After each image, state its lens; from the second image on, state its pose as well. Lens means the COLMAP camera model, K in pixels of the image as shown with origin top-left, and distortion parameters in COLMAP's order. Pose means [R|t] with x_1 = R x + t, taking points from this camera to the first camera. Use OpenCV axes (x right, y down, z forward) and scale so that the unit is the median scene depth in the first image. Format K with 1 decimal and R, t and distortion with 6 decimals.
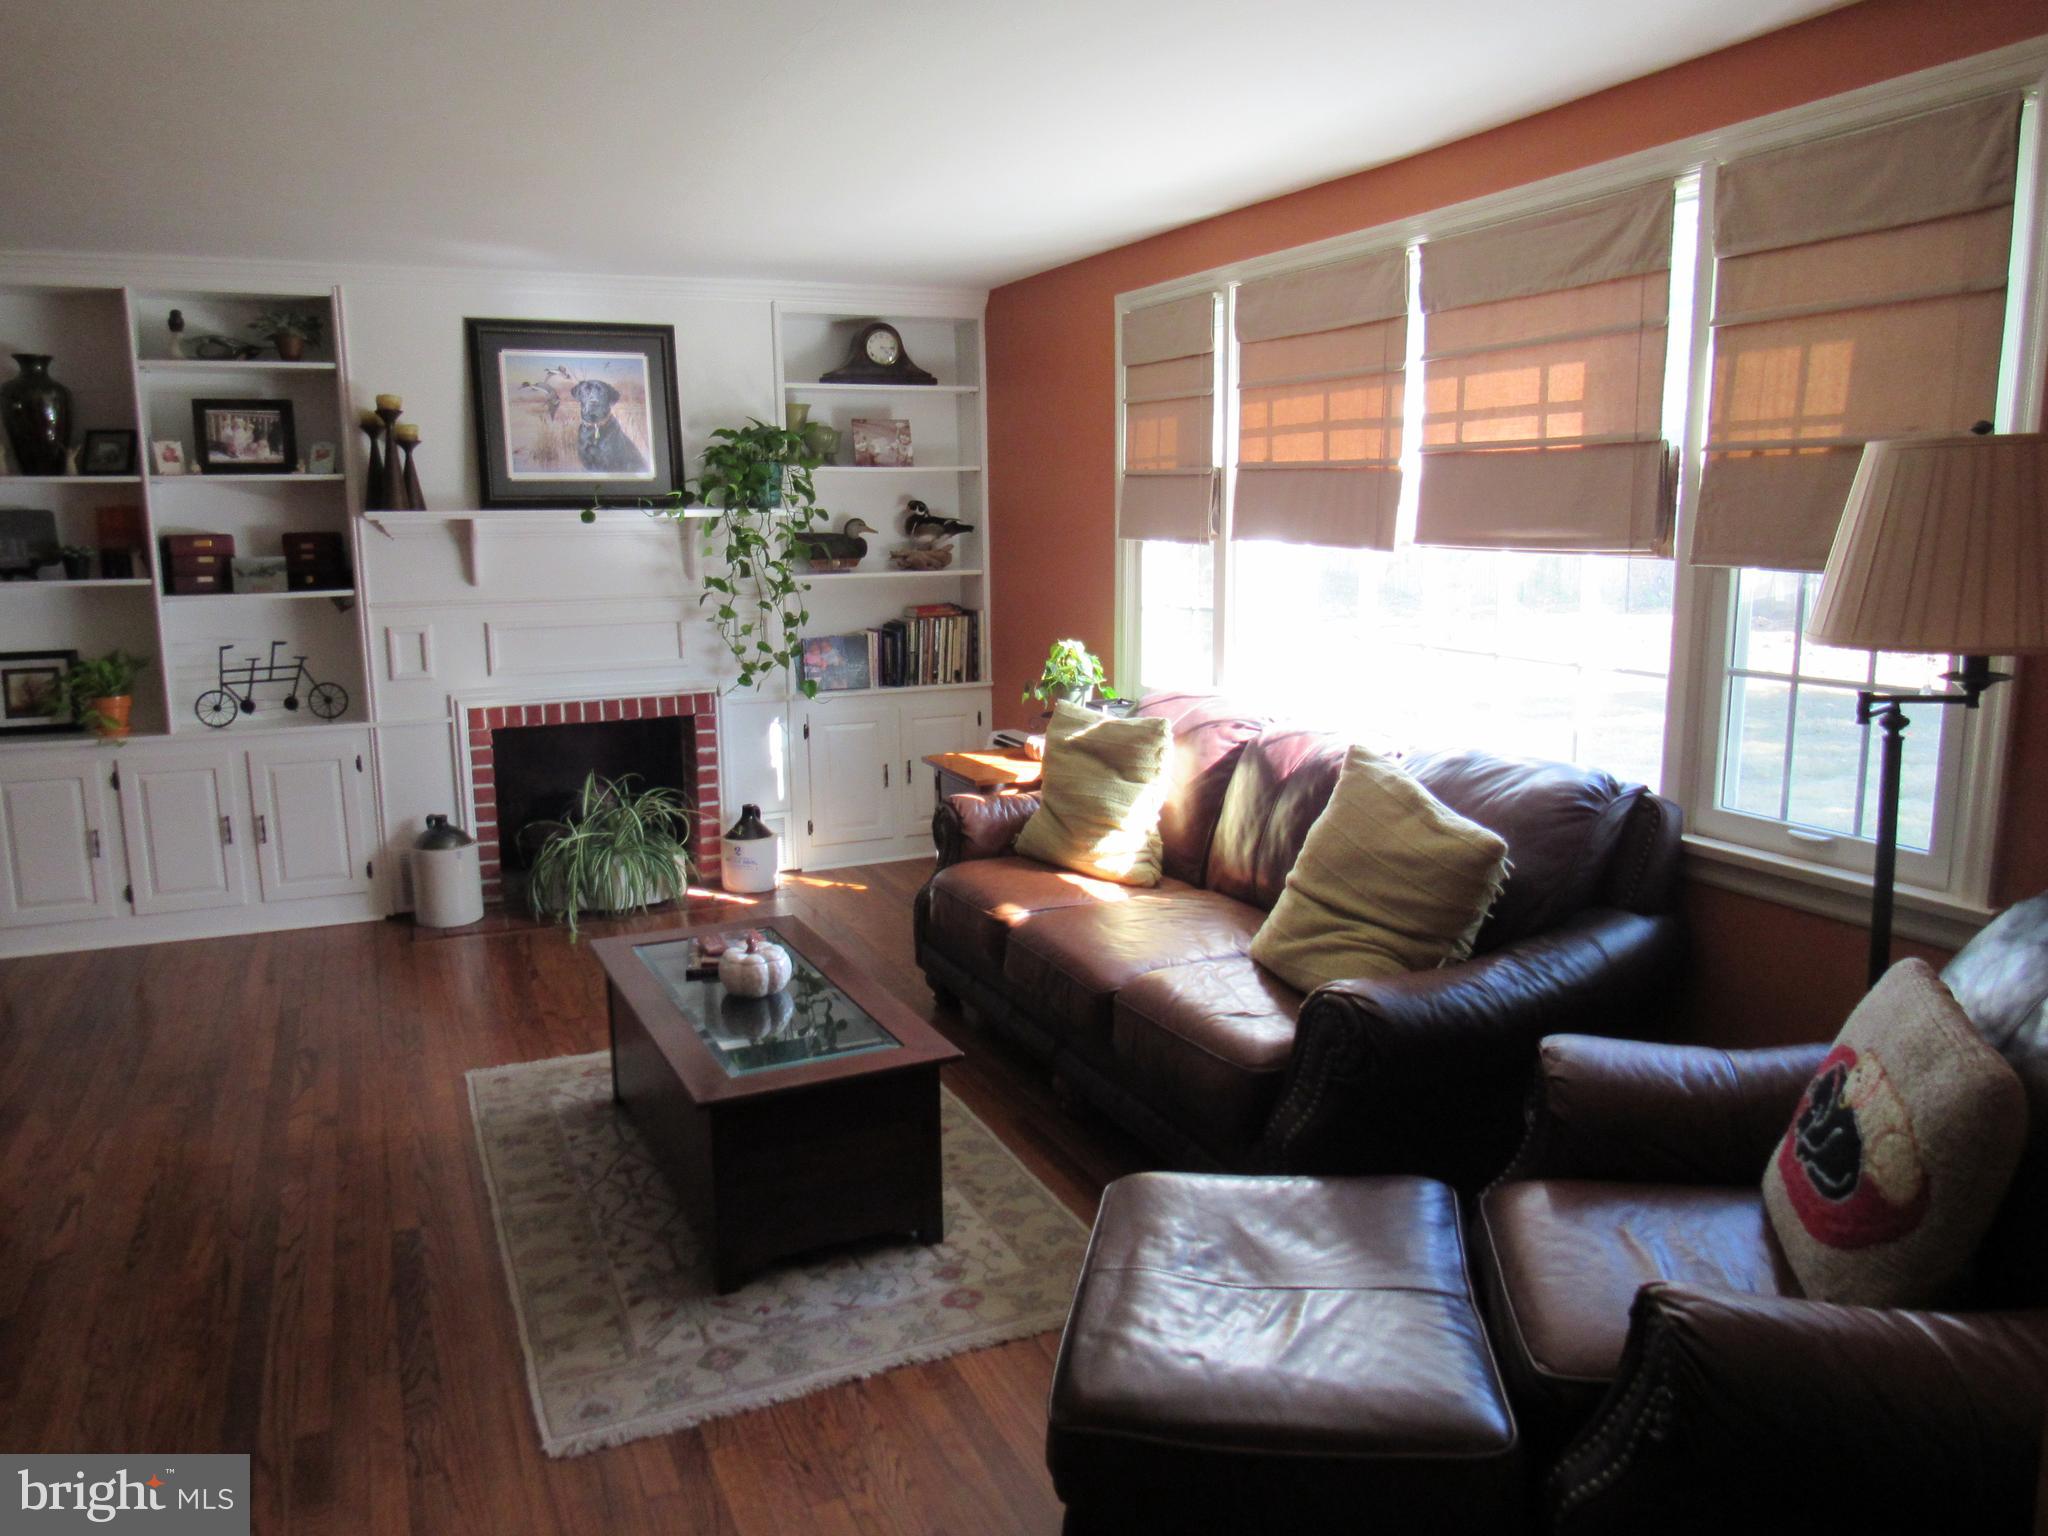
lens RADIAL K [[1477.9, 0, 1024.0], [0, 1477.9, 768.0], [0, 0, 1]] dist [-0.029261, 0.002858]
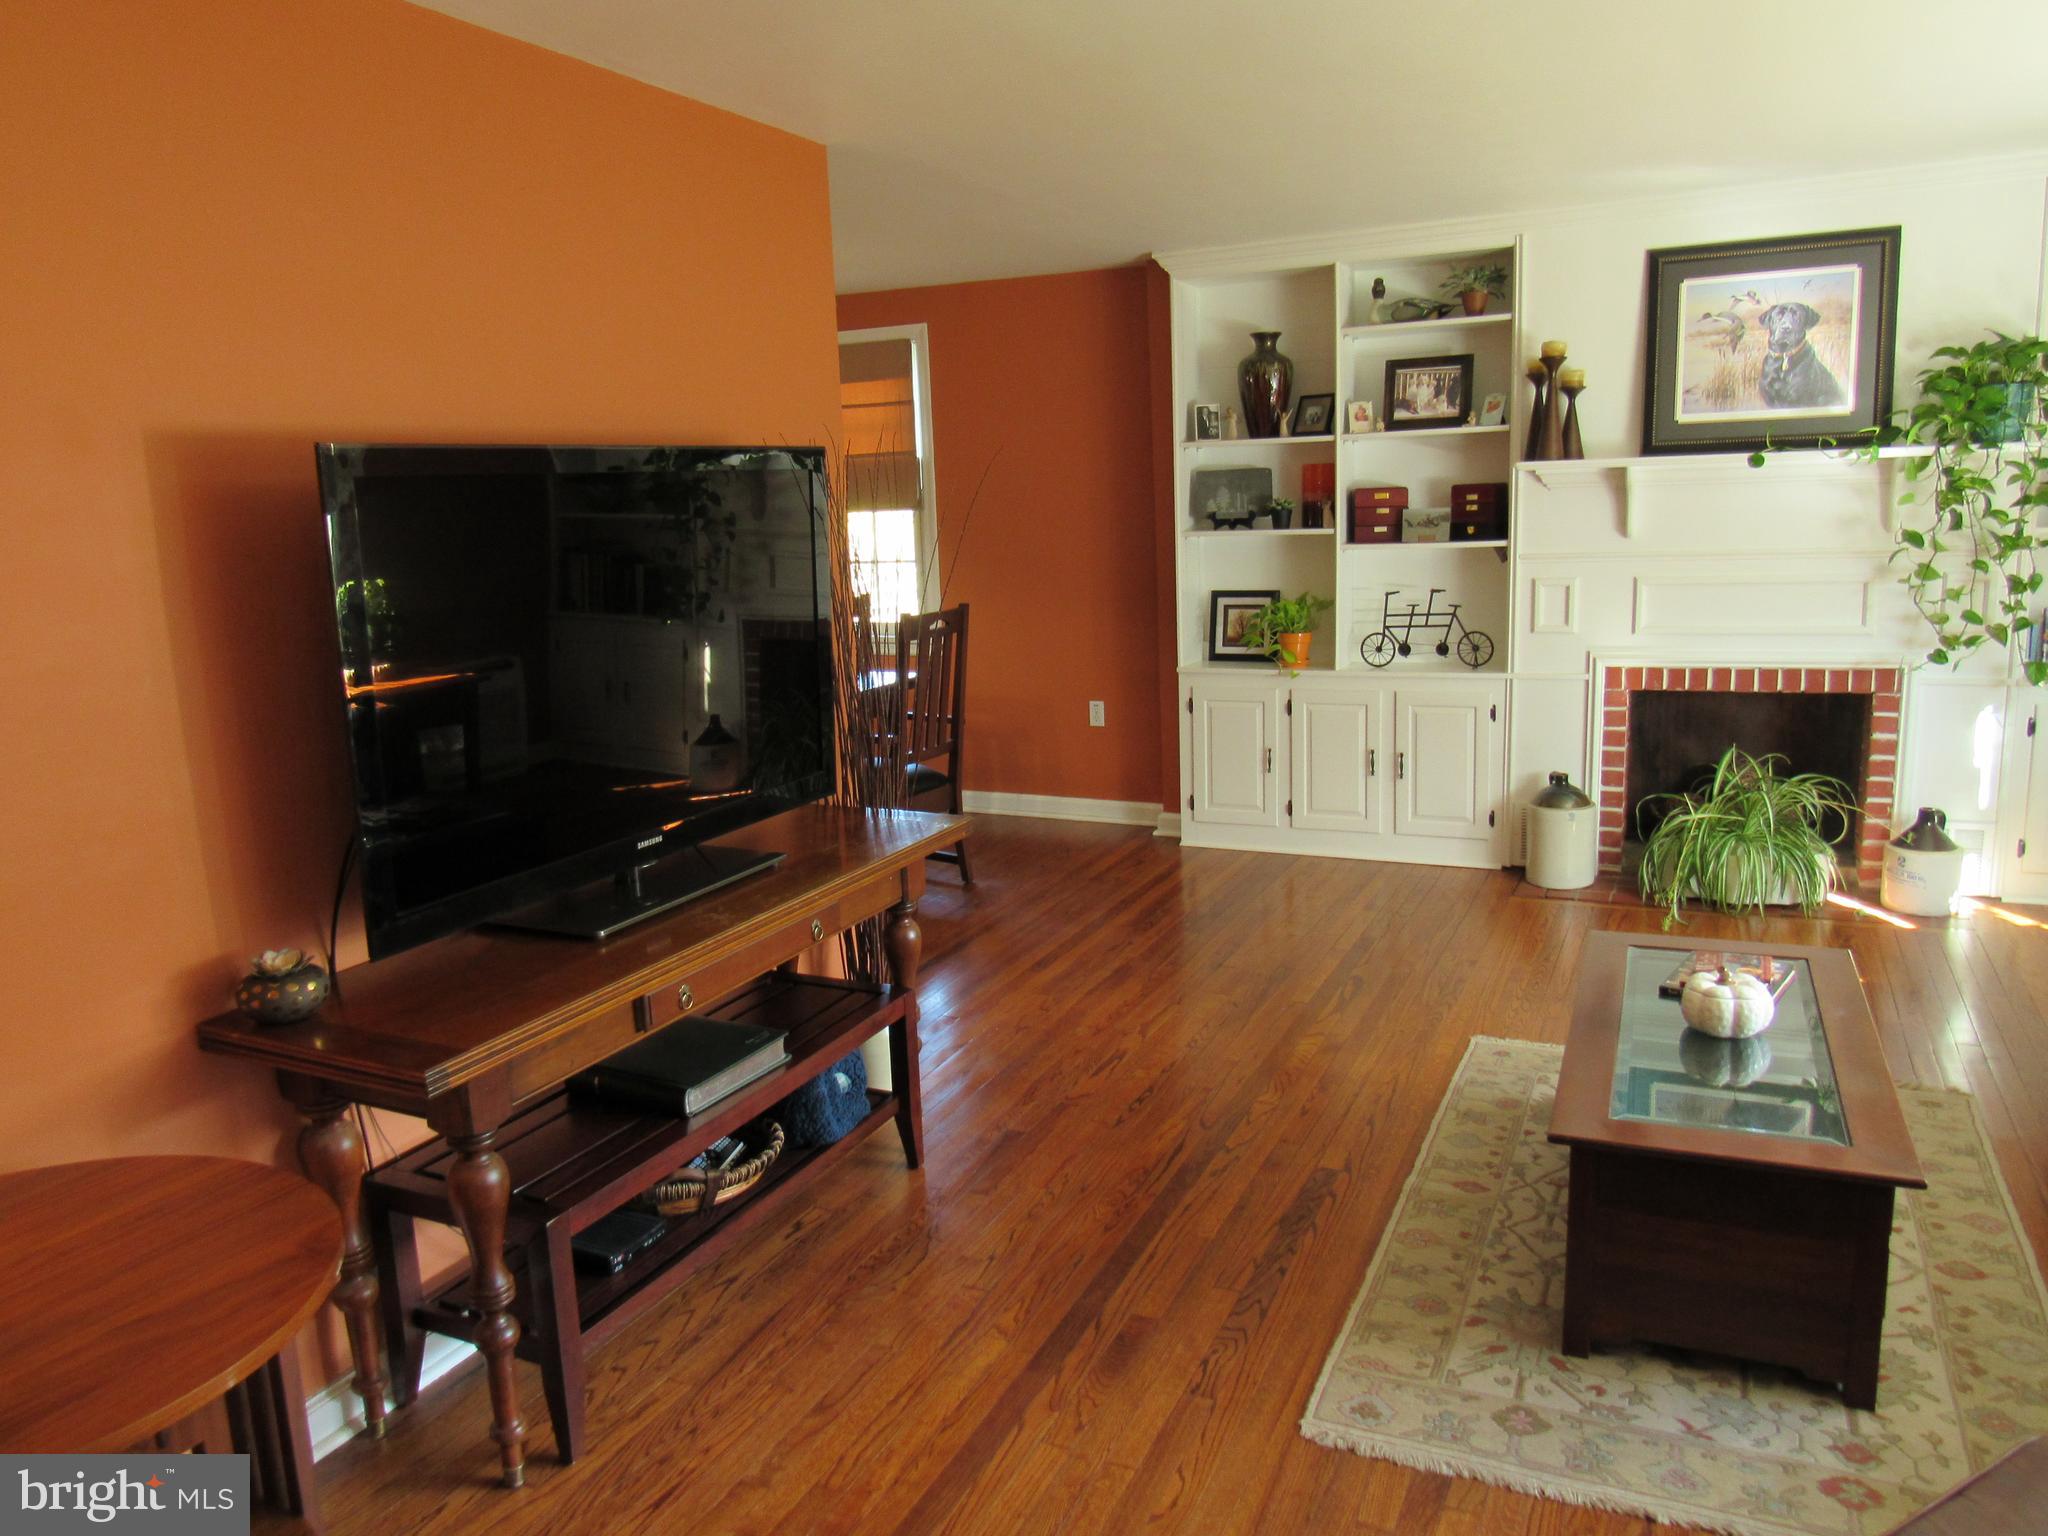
lens RADIAL K [[1477.9, 0, 1024.0], [0, 1477.9, 768.0], [0, 0, 1]] dist [-0.029261, 0.002858]
pose [[0.633981, 0.123441, -0.763433, 0.121954], [-0.094599, 0.992144, 0.081863, -0.017791], [0.767541, 0.020320, 0.640678, 0.102376]]
